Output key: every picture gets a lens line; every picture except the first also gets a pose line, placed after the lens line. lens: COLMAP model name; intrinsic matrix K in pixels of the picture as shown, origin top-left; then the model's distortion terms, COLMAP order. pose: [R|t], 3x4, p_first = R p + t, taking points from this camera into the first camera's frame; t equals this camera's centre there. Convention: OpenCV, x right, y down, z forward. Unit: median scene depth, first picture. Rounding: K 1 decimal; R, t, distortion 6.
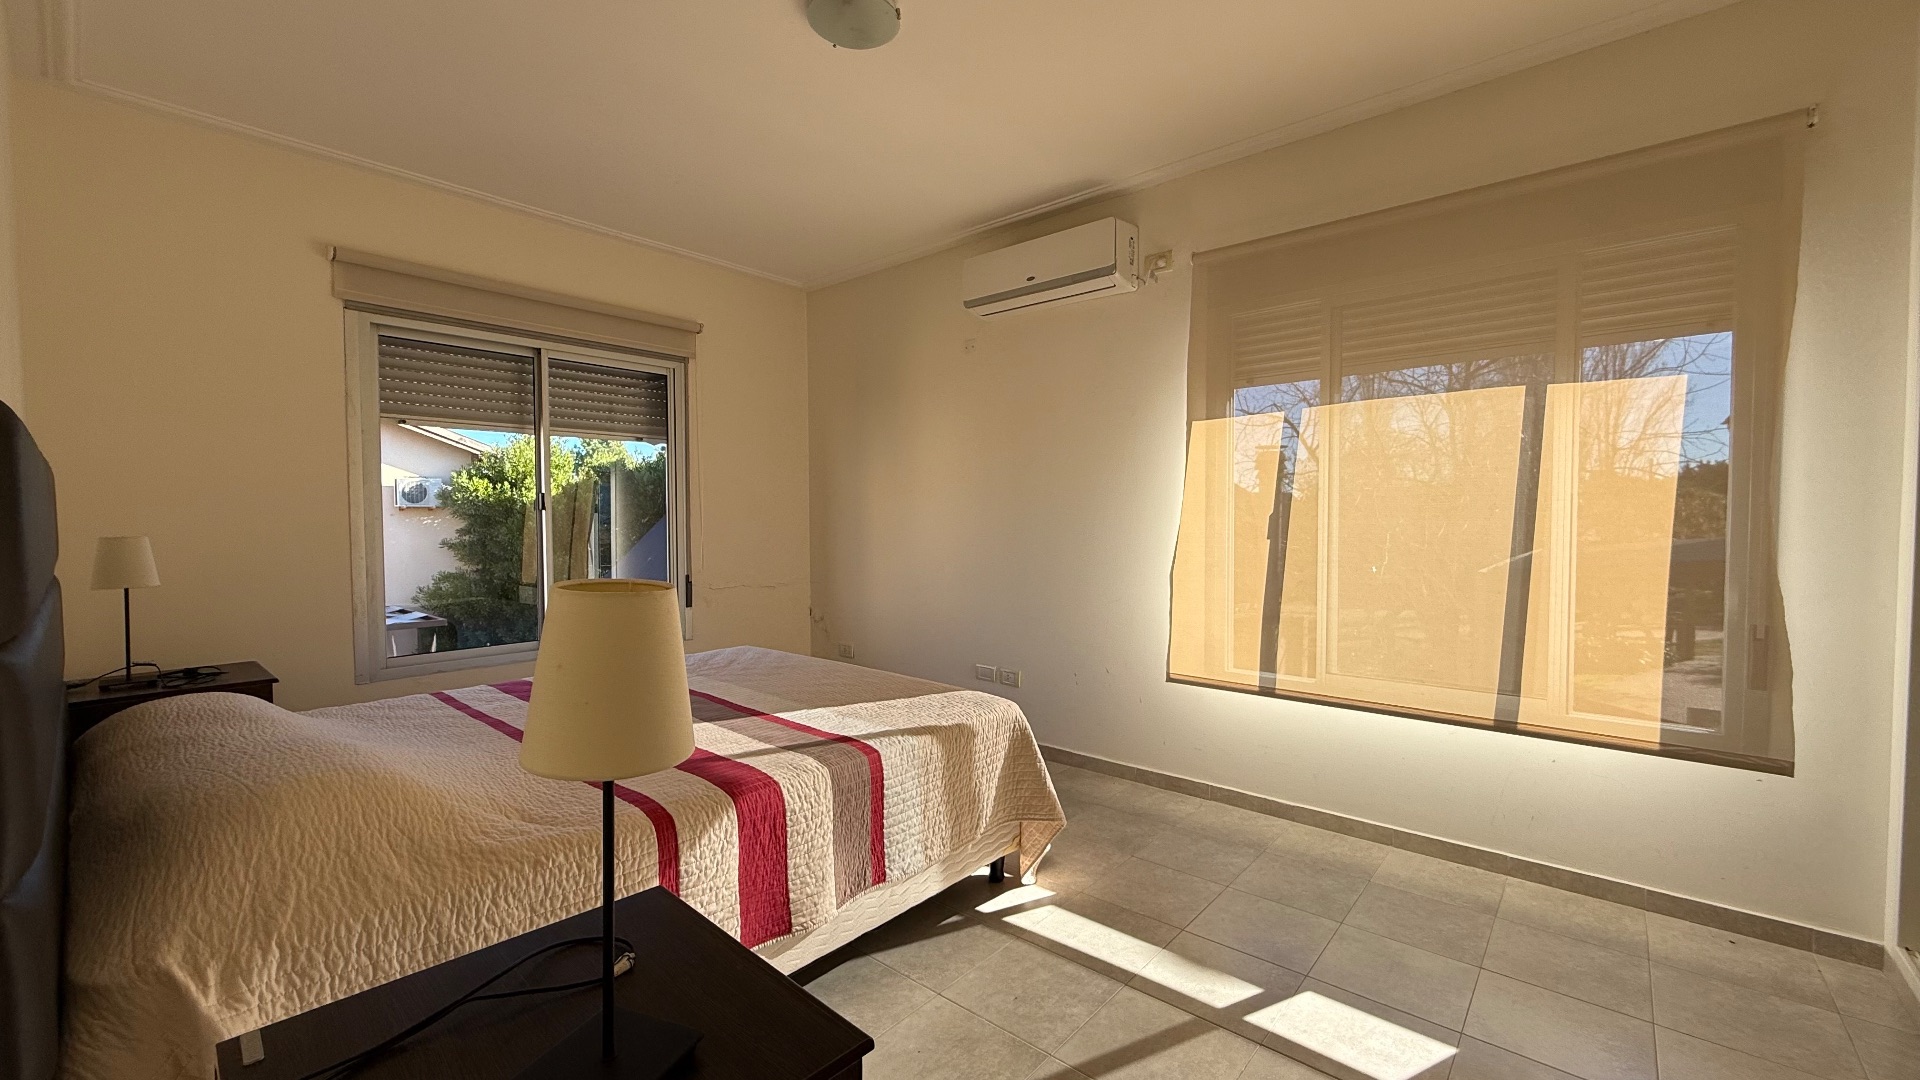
lens RADIAL K [[764.0, 0, 959.7], [0, 764.0, 542.6], [0, 0, 1]] dist [0.001929, -0.000460]
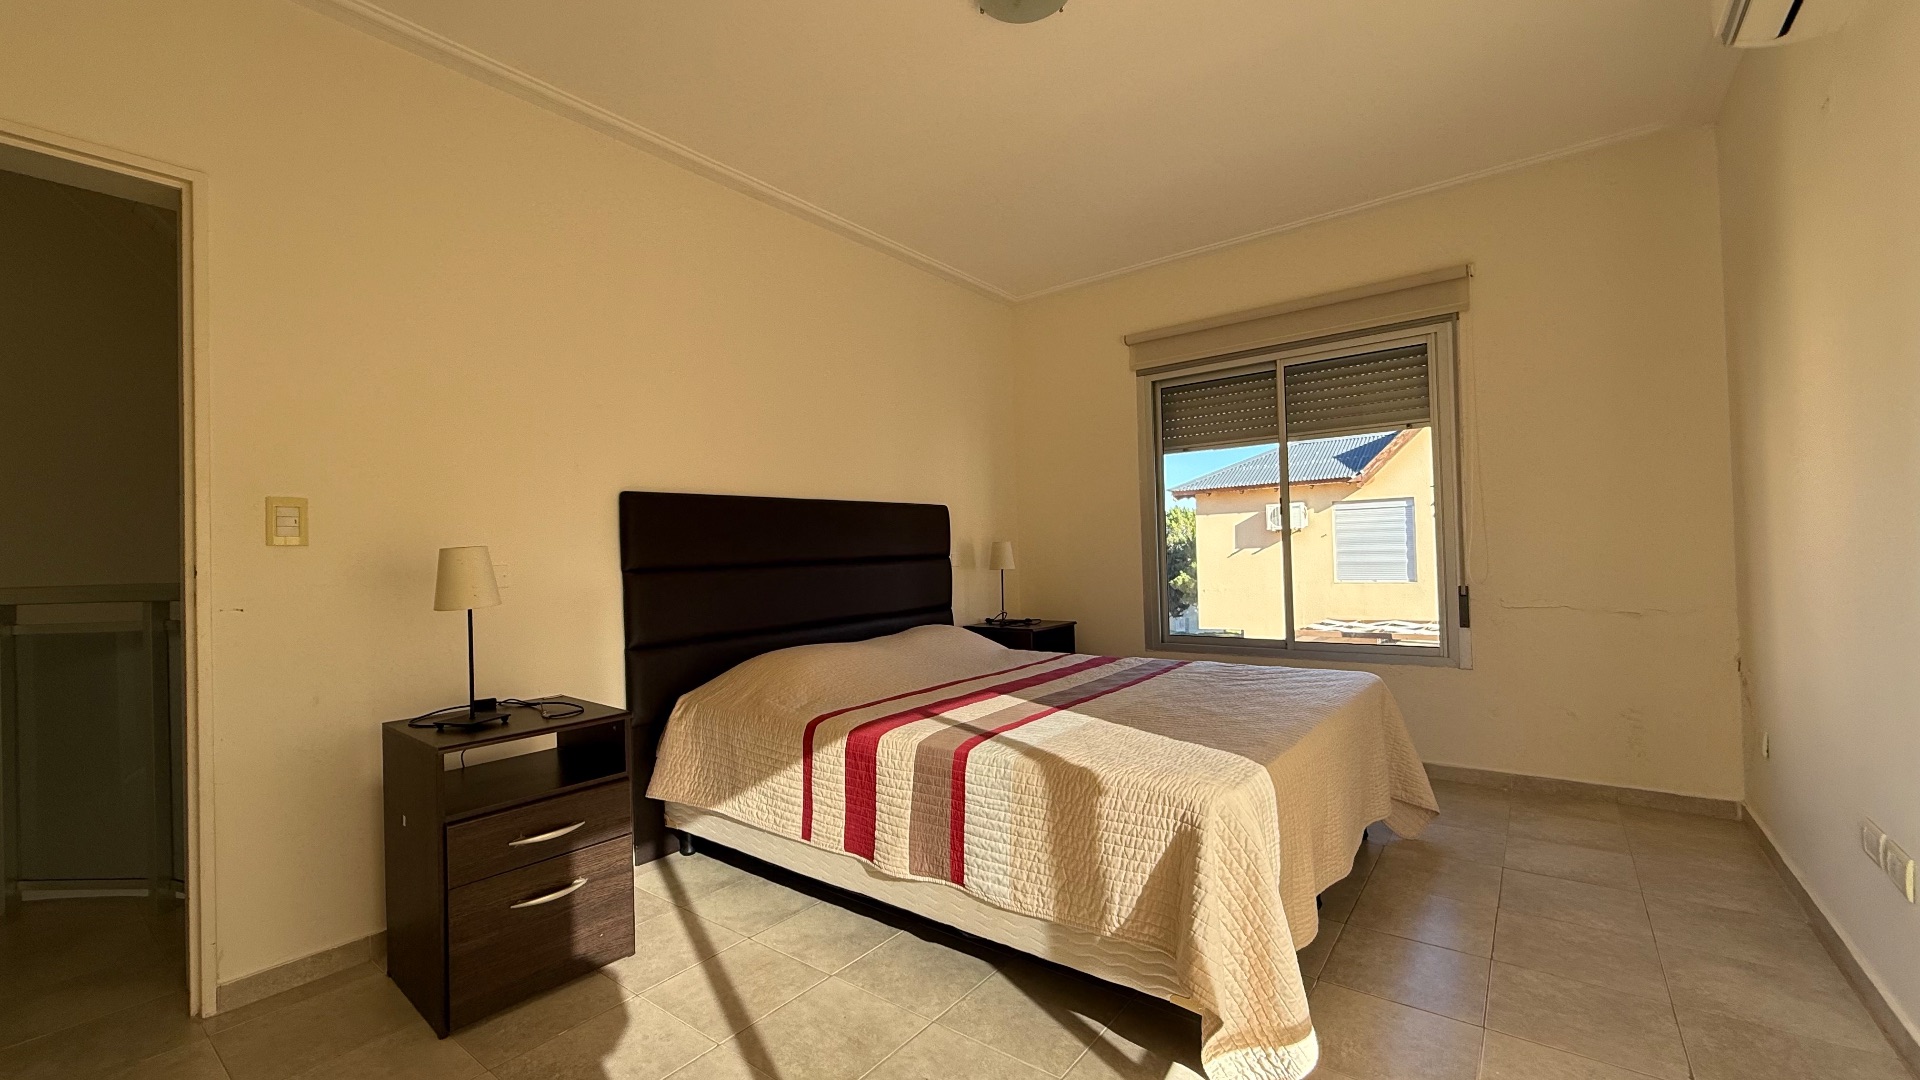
lens RADIAL K [[764.0, 0, 959.7], [0, 764.0, 542.6], [0, 0, 1]] dist [0.001929, -0.000460]
pose [[0.055516, -0.012126, -0.998384, 0.779792], [-0.004750, 0.999912, -0.012409, 0.018925], [0.998447, 0.005431, 0.055453, 0.840964]]
